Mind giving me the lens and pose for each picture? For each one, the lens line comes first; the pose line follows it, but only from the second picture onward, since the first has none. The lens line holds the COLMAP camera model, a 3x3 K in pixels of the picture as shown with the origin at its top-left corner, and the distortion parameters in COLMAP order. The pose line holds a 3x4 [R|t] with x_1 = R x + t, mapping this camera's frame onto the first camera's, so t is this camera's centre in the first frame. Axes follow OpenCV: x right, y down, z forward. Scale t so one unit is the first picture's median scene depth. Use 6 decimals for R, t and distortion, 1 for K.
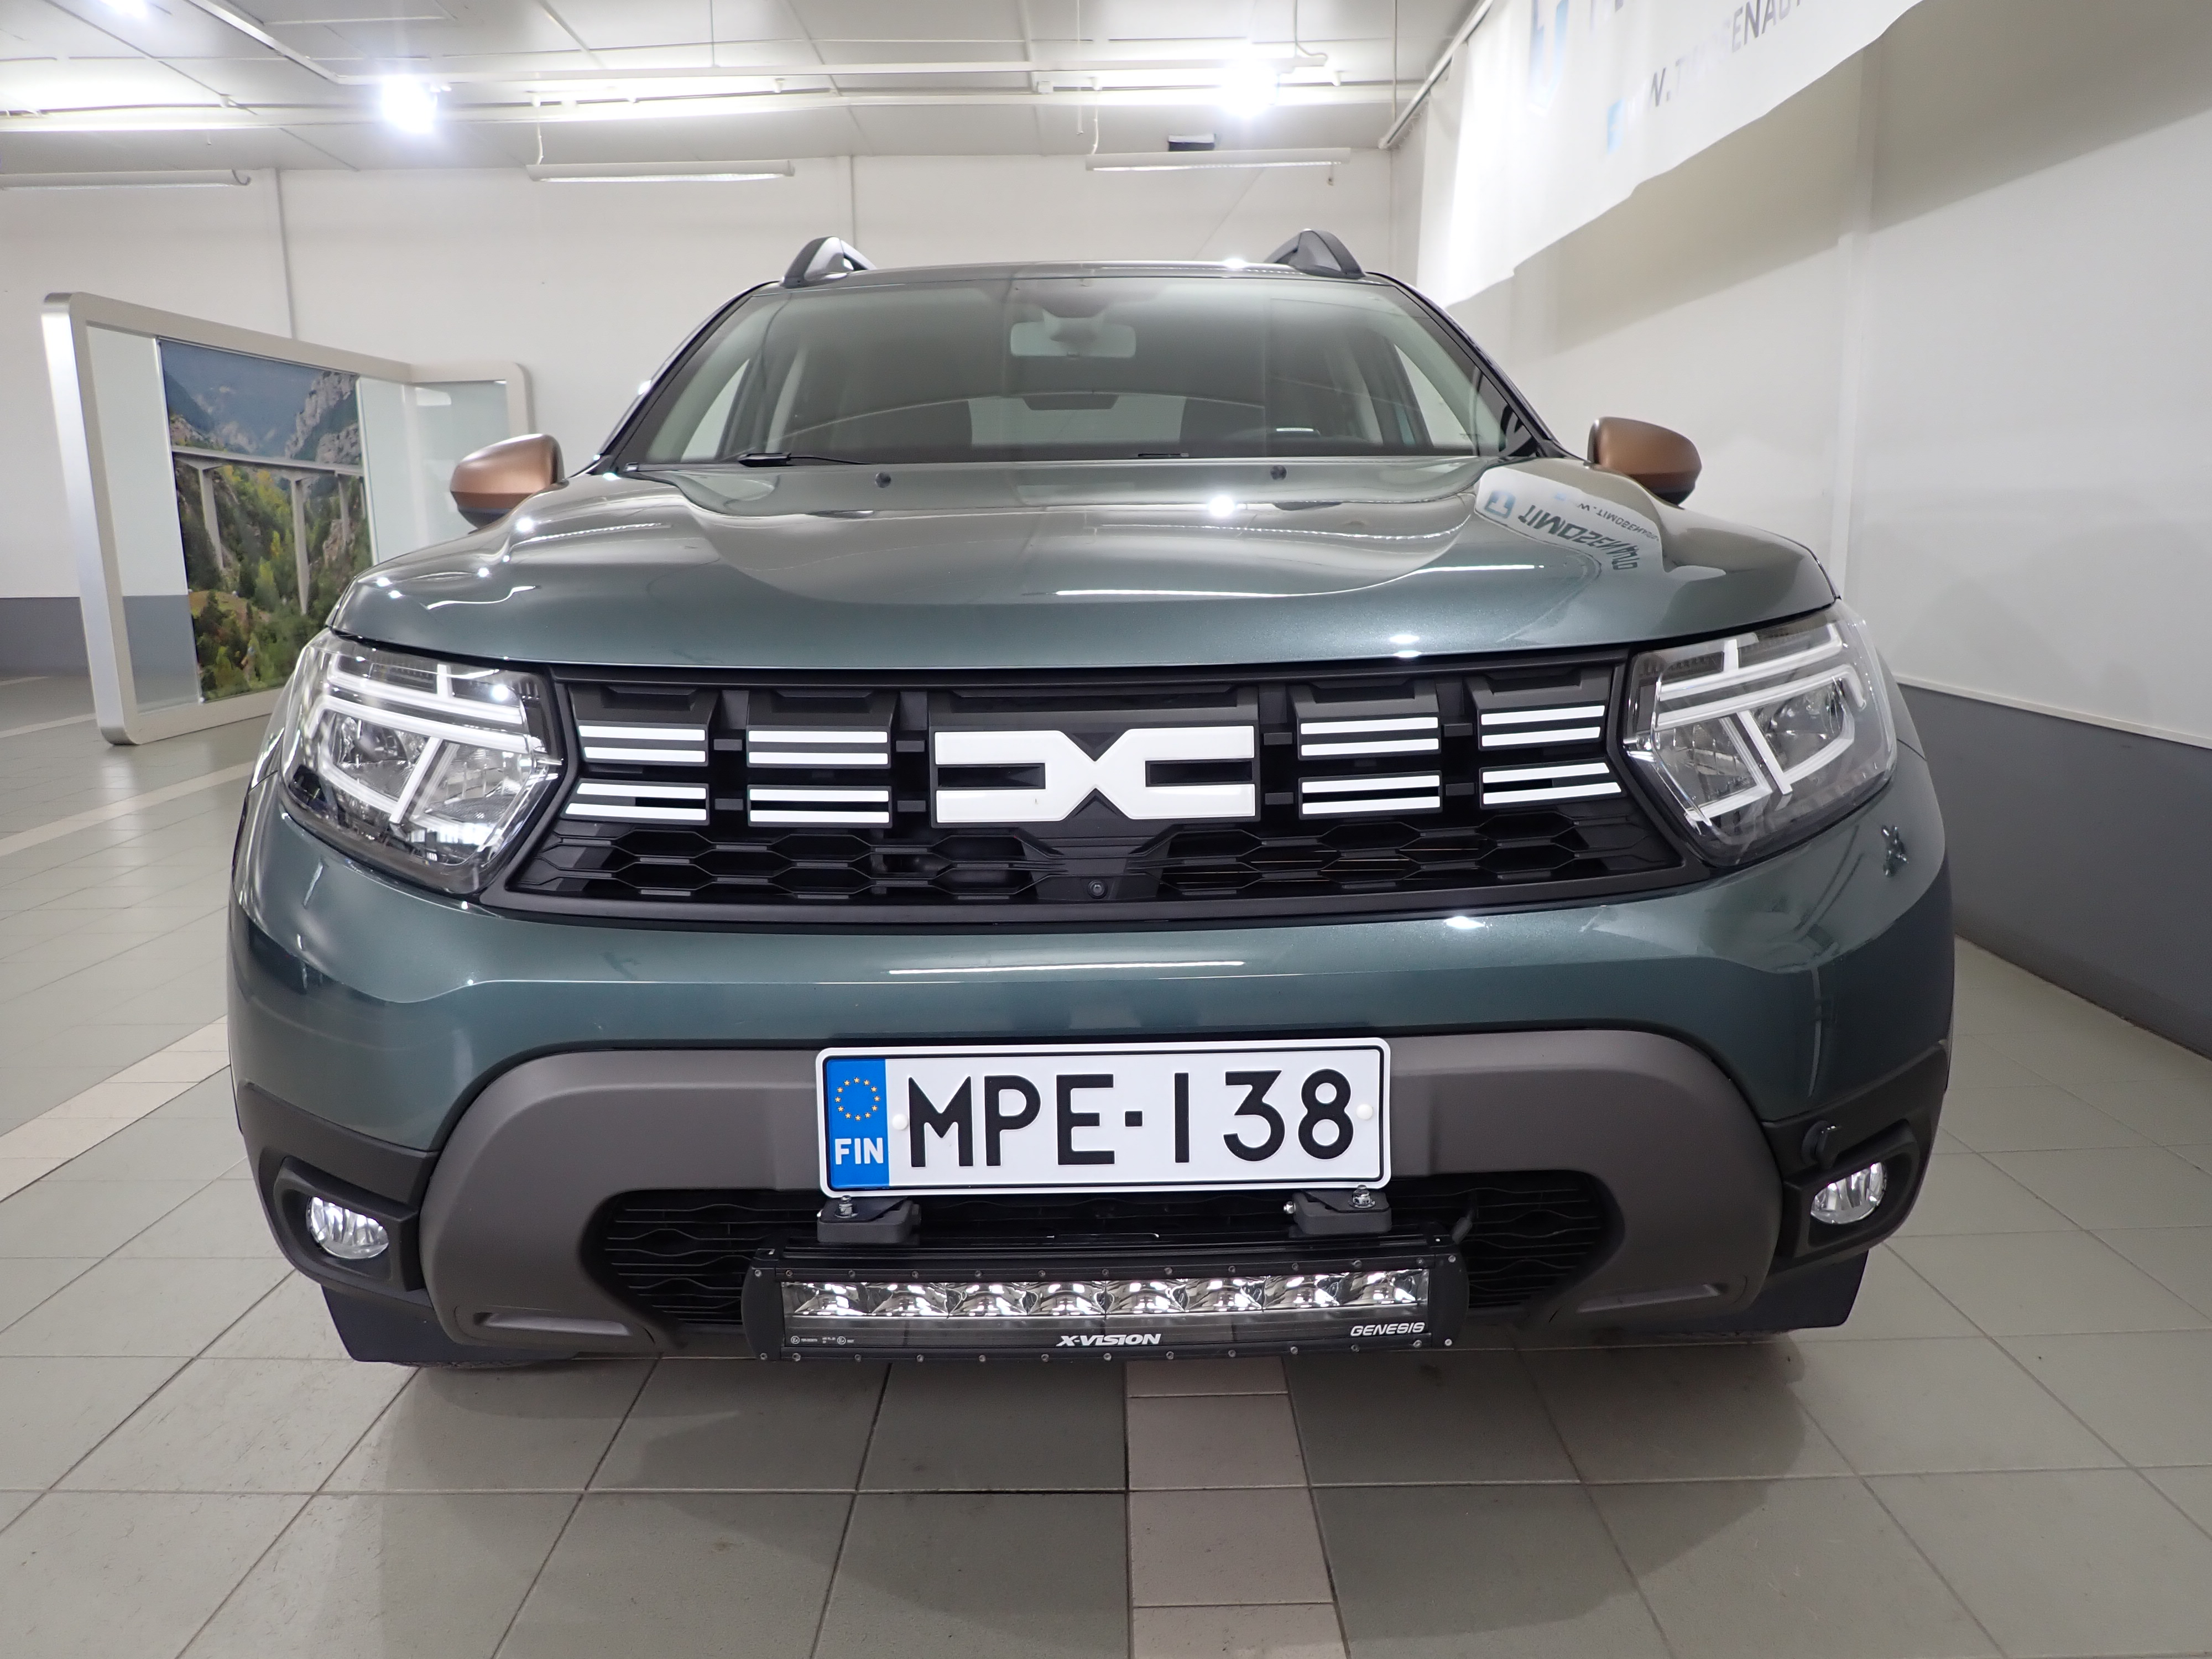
lens RADIAL K [[1597.1, 0, 1102.3], [0, 1597.1, 831.7], [0, 0, 1]] dist [-0.005425, -0.011789]
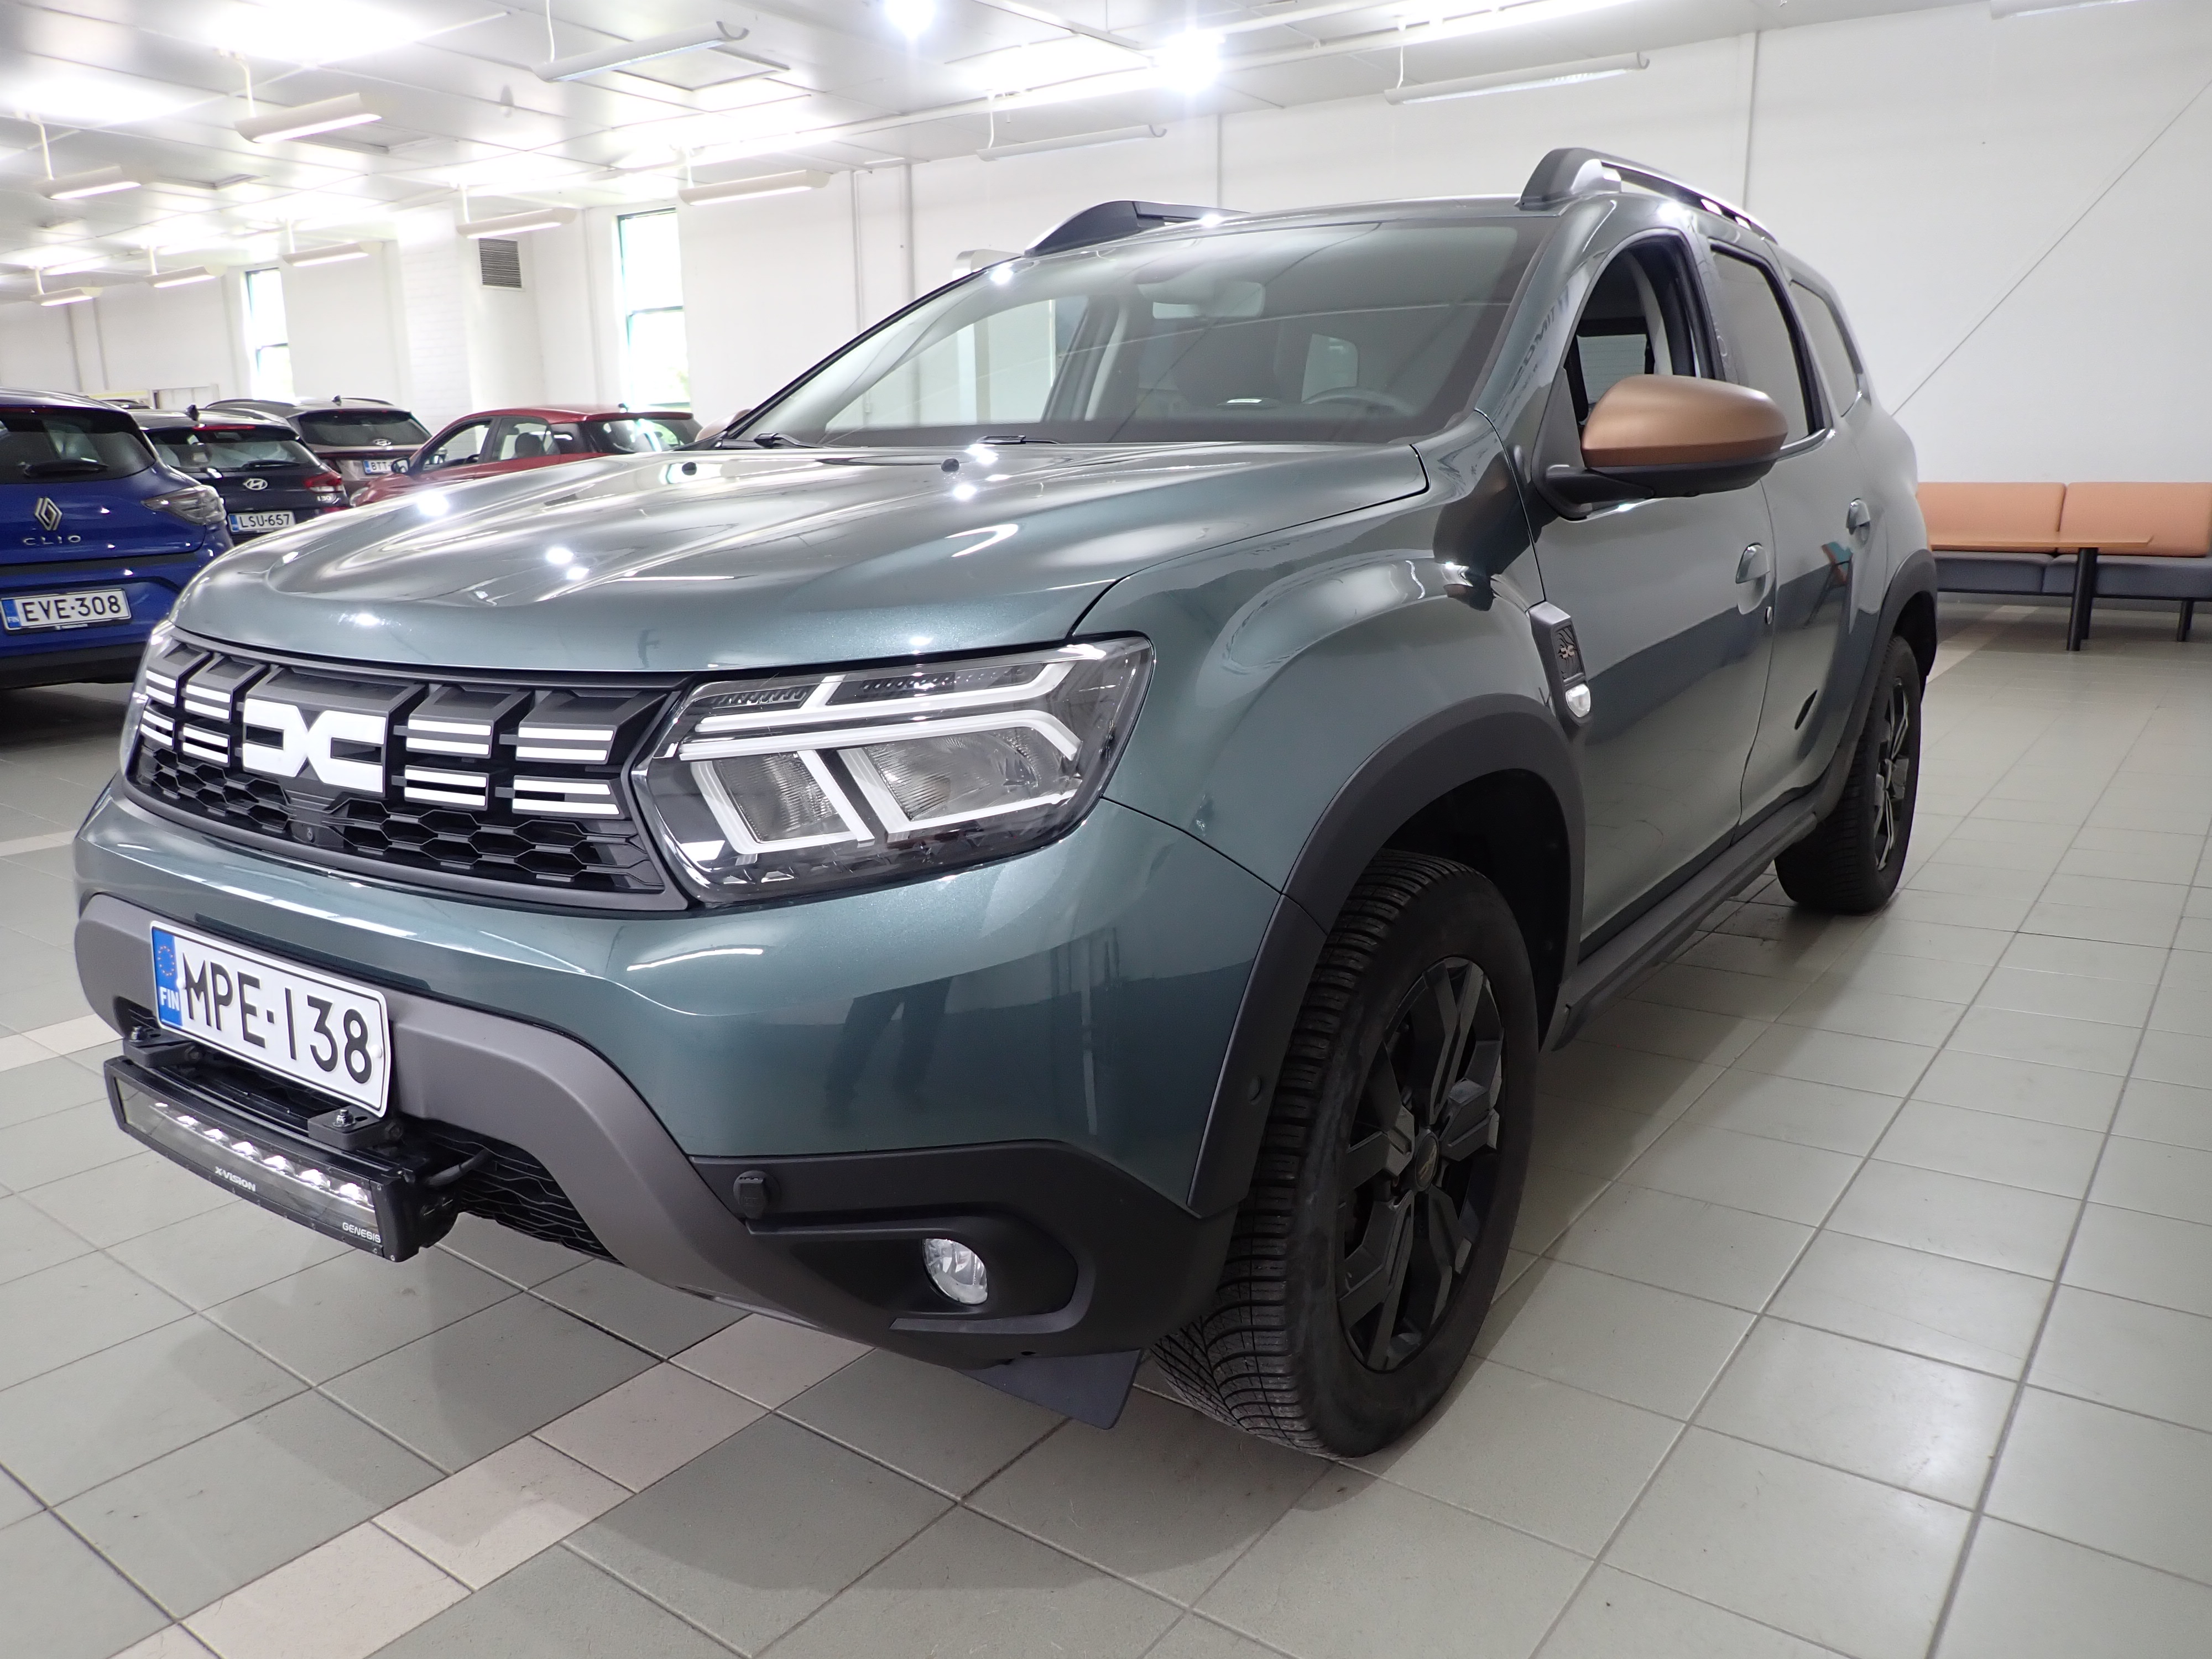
lens RADIAL K [[1597.1, 0, 1109.7], [0, 1597.1, 840.5], [0, 0, 1]] dist [-0.005425, -0.011789]
pose [[0.810677, 0.142903, -0.567786, 1.214340], [-0.106139, 0.989558, 0.097512, -0.148037], [0.575792, -0.018786, 0.817380, 0.337114]]
